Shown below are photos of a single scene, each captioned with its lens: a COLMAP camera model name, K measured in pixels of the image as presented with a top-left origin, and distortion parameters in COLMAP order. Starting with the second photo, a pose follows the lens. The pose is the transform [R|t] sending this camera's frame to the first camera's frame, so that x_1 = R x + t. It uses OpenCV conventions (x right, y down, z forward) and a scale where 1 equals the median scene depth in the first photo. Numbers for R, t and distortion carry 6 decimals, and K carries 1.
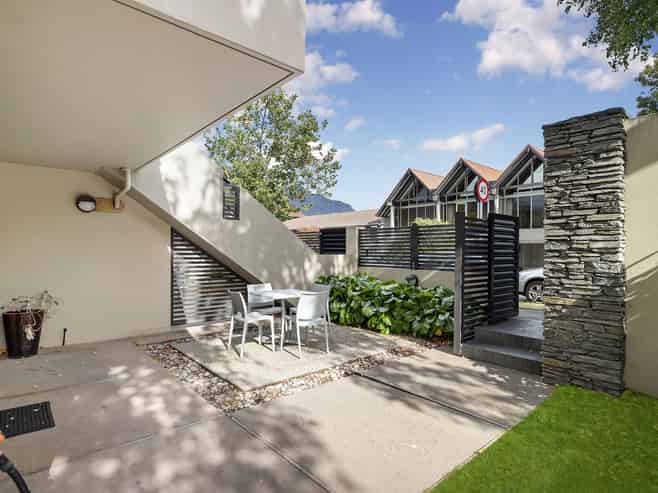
lens RADIAL K [[357.5, 0, 328.0], [0, 357.5, 247.8], [0, 0, 1]] dist [0.004687, 0.000509]
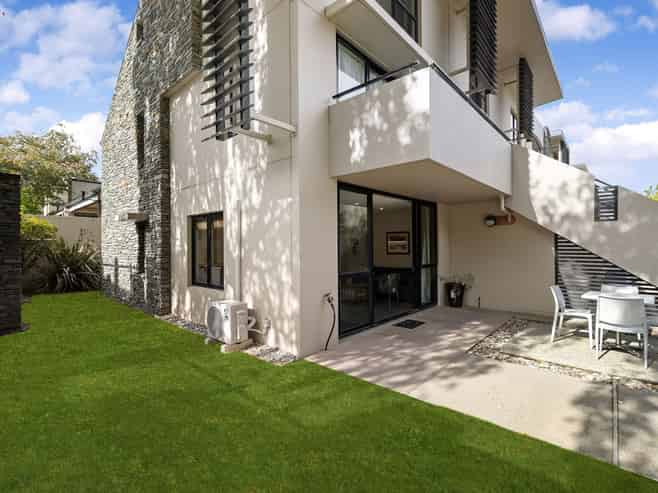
lens RADIAL K [[313.5, 0, 328.1], [0, 313.5, 247.3], [0, 0, 1]] dist [-0.001785, 0.000561]
pose [[0.124950, -0.003599, -0.992157, 0.853966], [0.016807, 0.999858, -0.001511, -0.024810], [0.992021, -0.016486, 0.124992, 0.159161]]
